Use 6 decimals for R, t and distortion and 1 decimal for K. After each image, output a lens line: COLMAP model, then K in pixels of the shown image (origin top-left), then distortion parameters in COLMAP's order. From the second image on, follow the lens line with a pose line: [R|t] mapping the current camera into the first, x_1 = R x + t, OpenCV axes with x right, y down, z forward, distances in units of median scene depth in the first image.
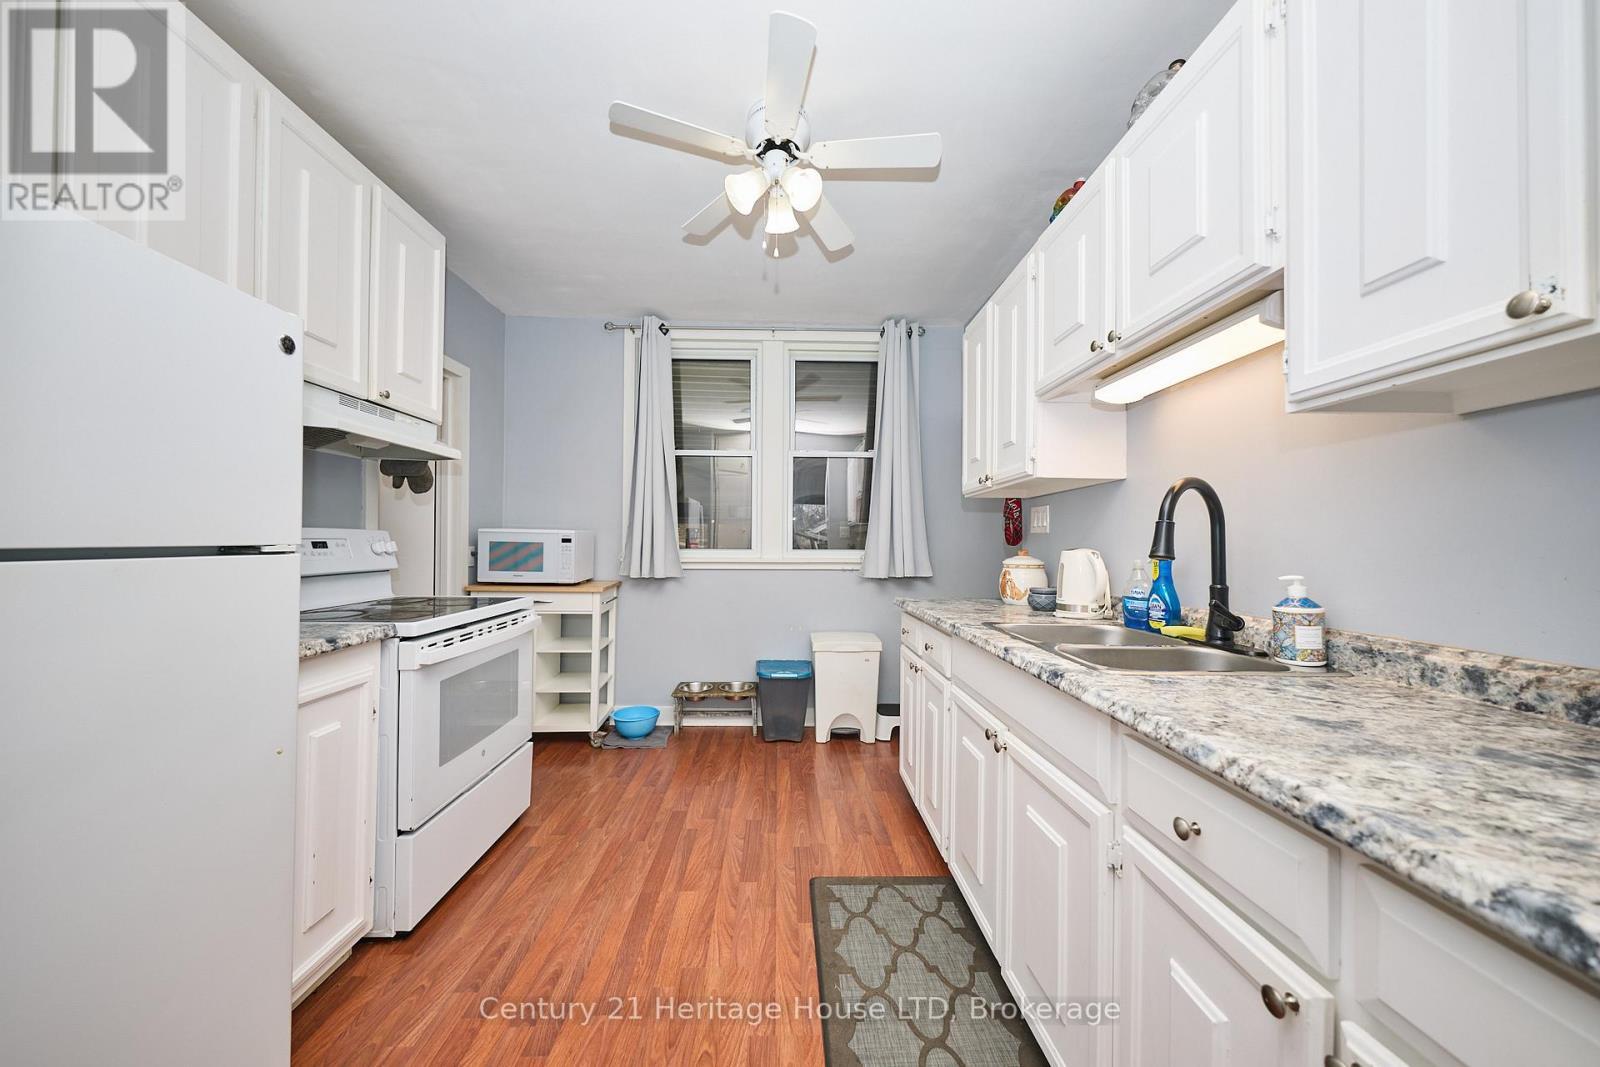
lens RADIAL K [[551.1, 0, 795.7], [0, 551.1, 541.7], [0, 0, 1]] dist [0.002038, 0.000161]
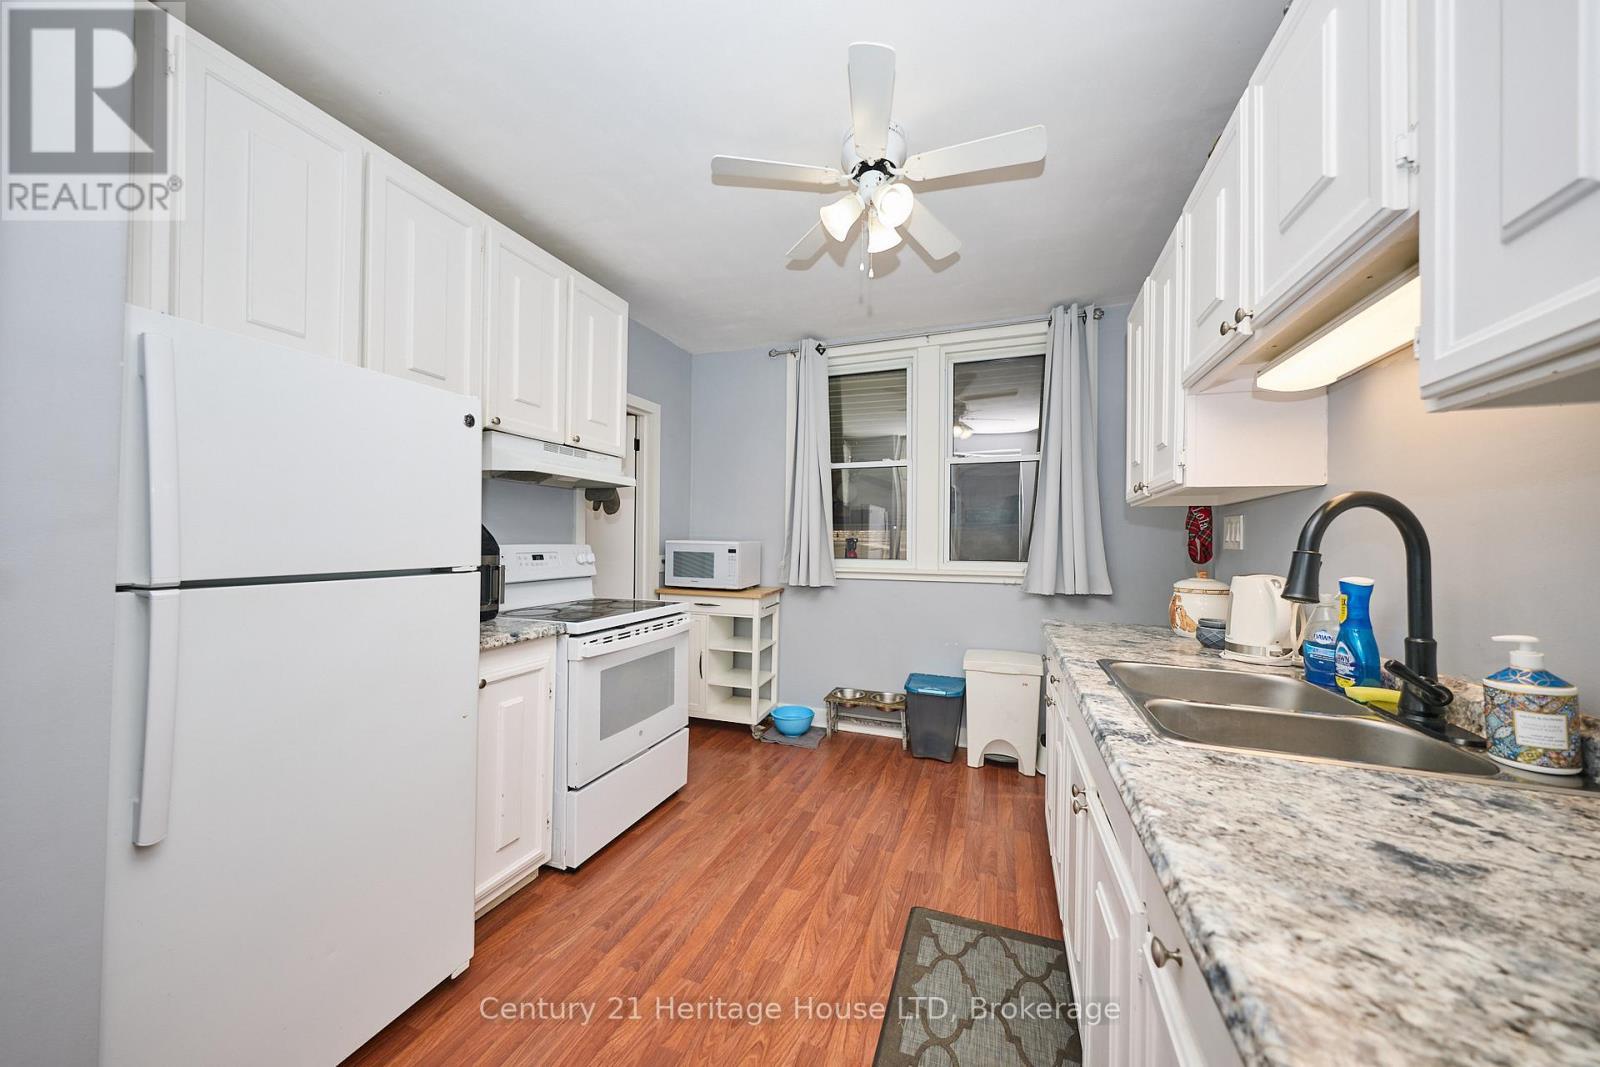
lens RADIAL K [[551.1, 0, 797.8], [0, 551.1, 542.0], [0, 0, 1]] dist [0.002038, 0.000161]
pose [[0.927552, 0.001966, -0.373688, 0.213336], [-0.002380, 0.999997, -0.000646, -0.033835], [0.373685, 0.001489, 0.927554, 0.020633]]
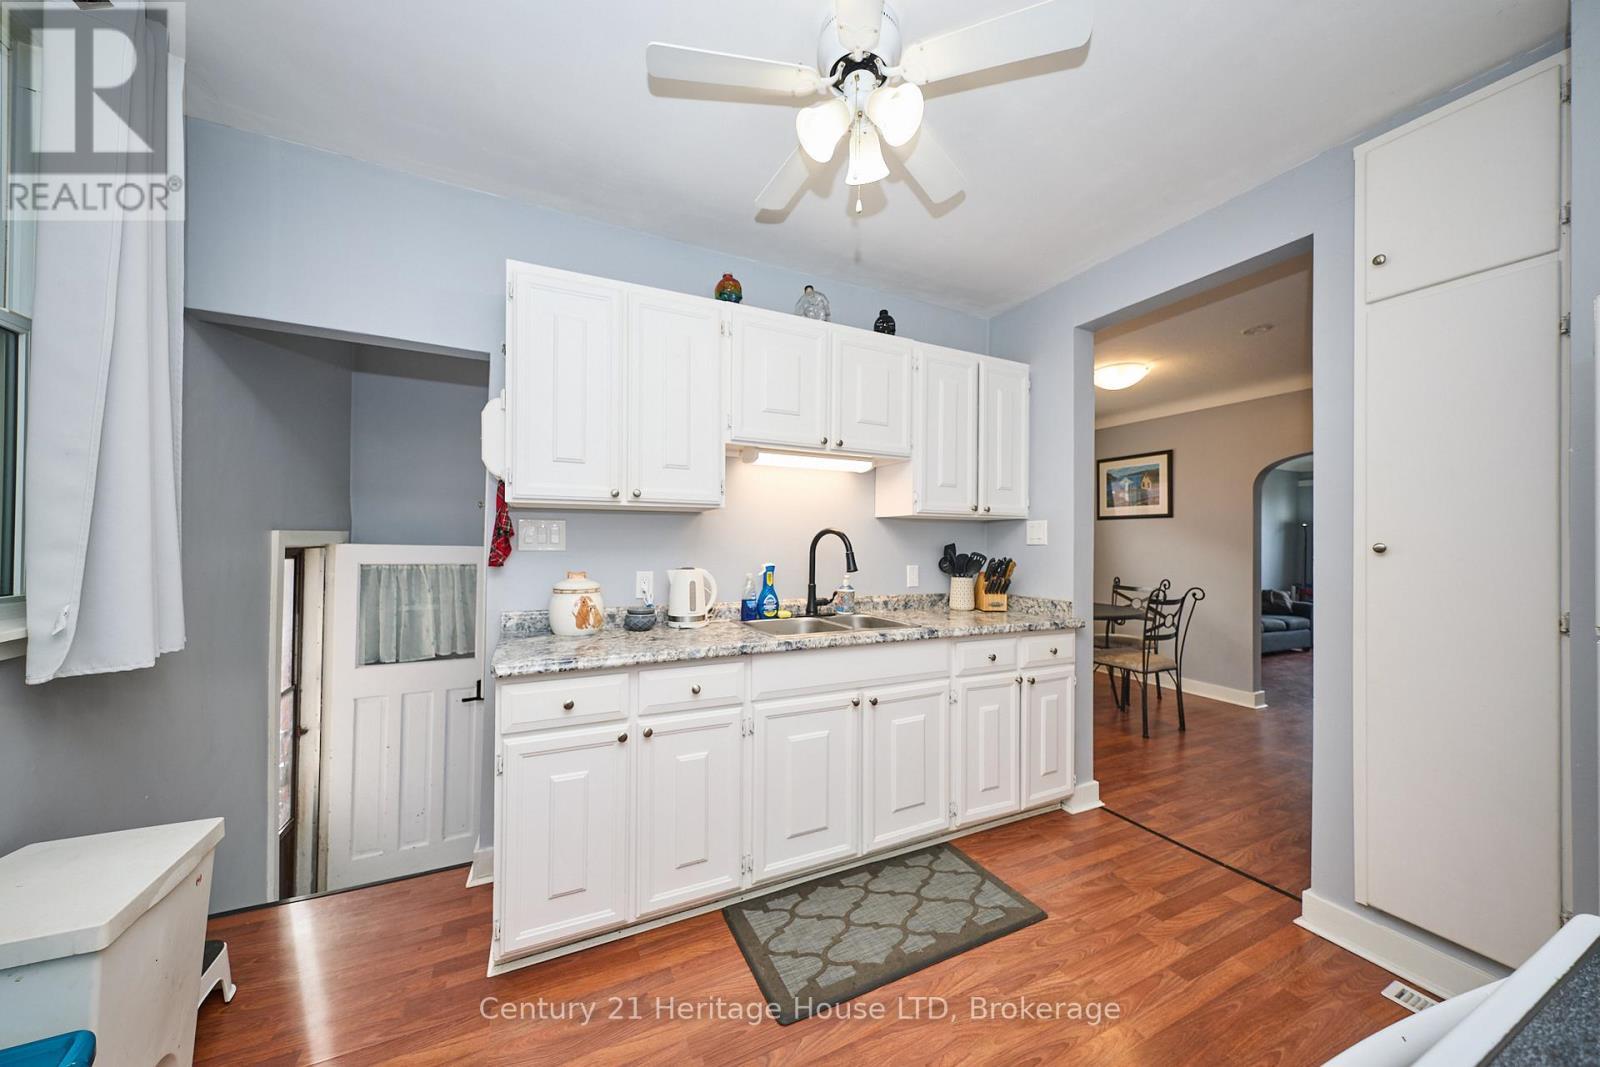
lens RADIAL K [[551.1, 0, 795.5], [0, 551.1, 536.7], [0, 0, 1]] dist [0.002038, 0.000161]
pose [[-0.411142, -0.003821, 0.911563, -0.707062], [-0.016114, 0.999865, -0.003077, -0.057951], [-0.911429, -0.015954, -0.411148, 1.384024]]
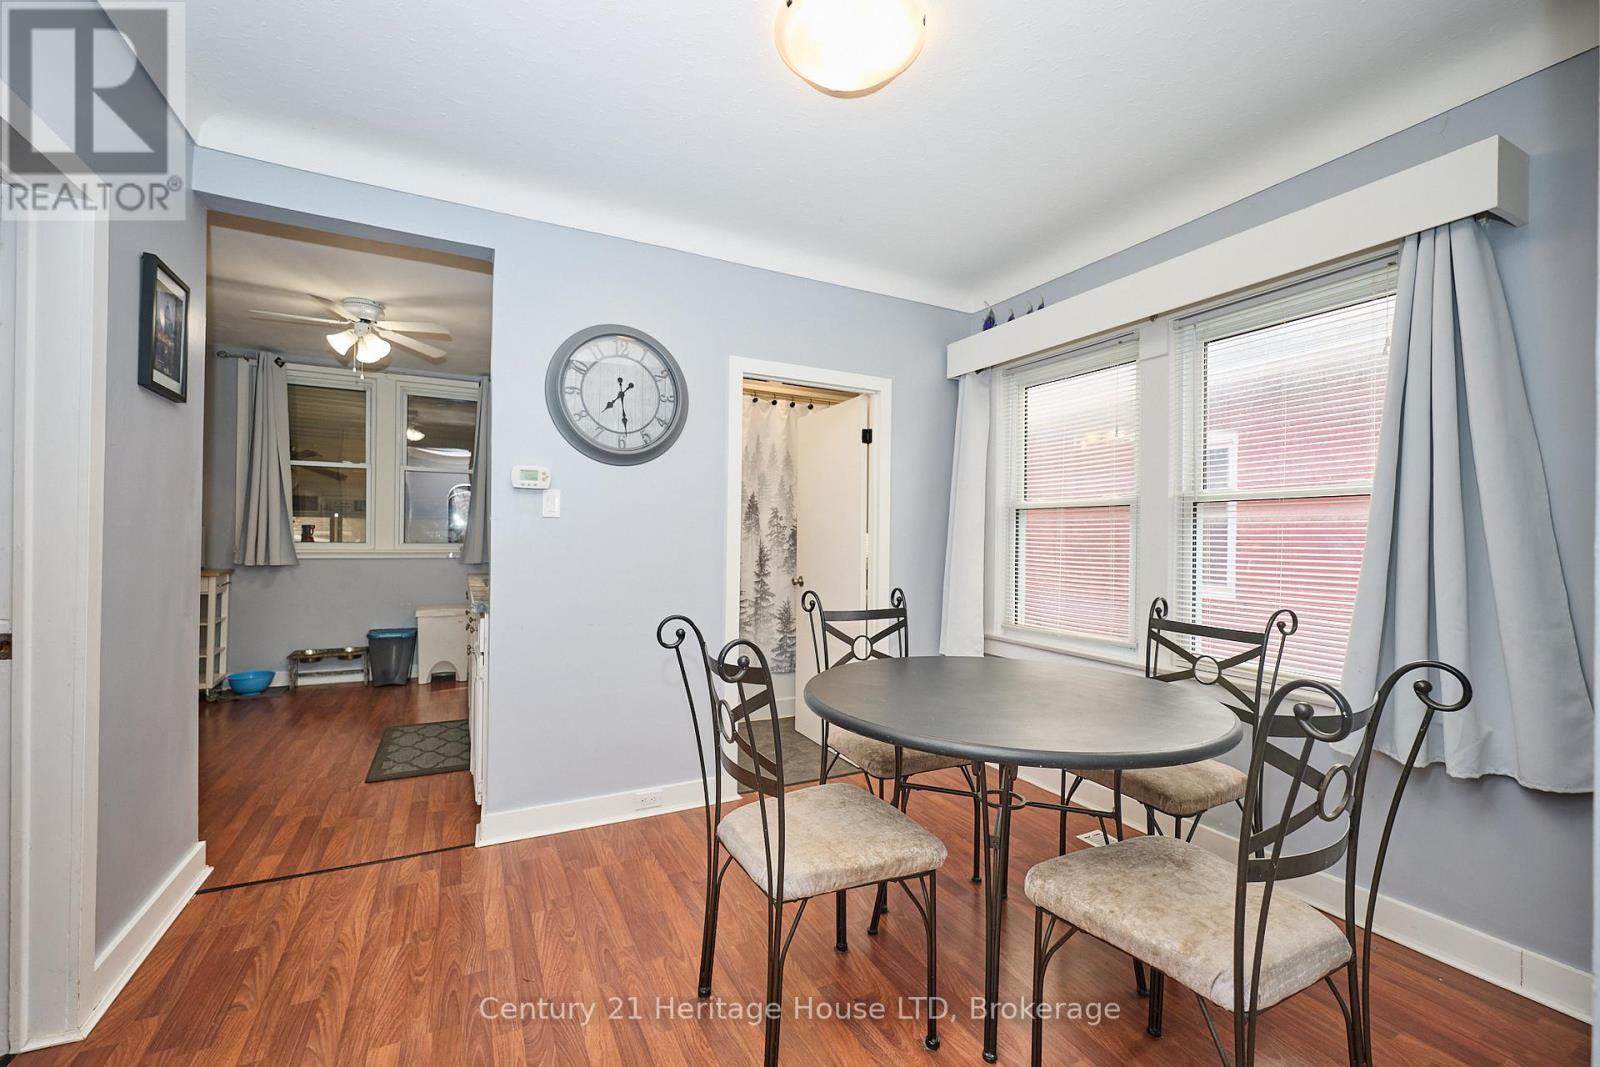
lens RADIAL K [[662.1, 0, 797.3], [0, 662.1, 538.9], [0, 0, 1]] dist [0.004393, 0.000437]
pose [[0.903871, 0.004899, 0.427776, 0.321515], [-0.006494, 0.999976, 0.002271, -0.006438], [-0.427755, -0.004831, 0.903882, -1.559391]]
